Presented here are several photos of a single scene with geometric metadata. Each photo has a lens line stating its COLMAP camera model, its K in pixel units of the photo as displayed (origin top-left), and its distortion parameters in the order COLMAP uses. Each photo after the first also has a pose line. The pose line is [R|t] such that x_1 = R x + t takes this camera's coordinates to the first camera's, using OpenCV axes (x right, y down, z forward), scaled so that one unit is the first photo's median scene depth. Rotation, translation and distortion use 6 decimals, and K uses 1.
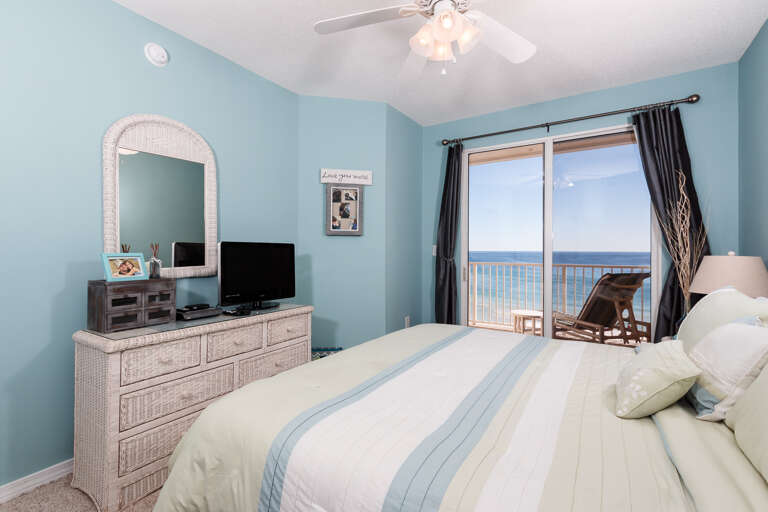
lens RADIAL K [[349.4, 0, 381.6], [0, 349.4, 253.7], [0, 0, 1]] dist [0.003934, 0.000213]
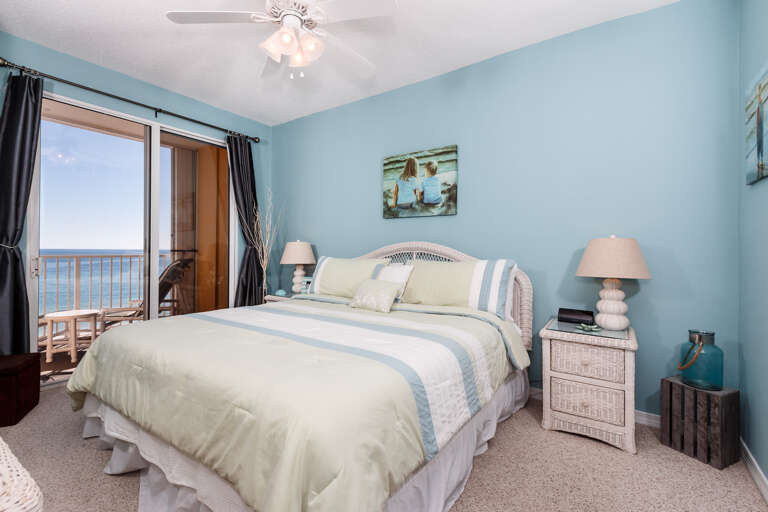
lens RADIAL K [[349.4, 0, 381.6], [0, 349.4, 253.7], [0, 0, 1]] dist [0.003934, 0.000213]
pose [[0.013061, -0.022378, 0.999664, -0.588638], [0.001622, 0.999749, 0.022358, 0.019119], [-0.999913, 0.001329, 0.013094, 0.399617]]
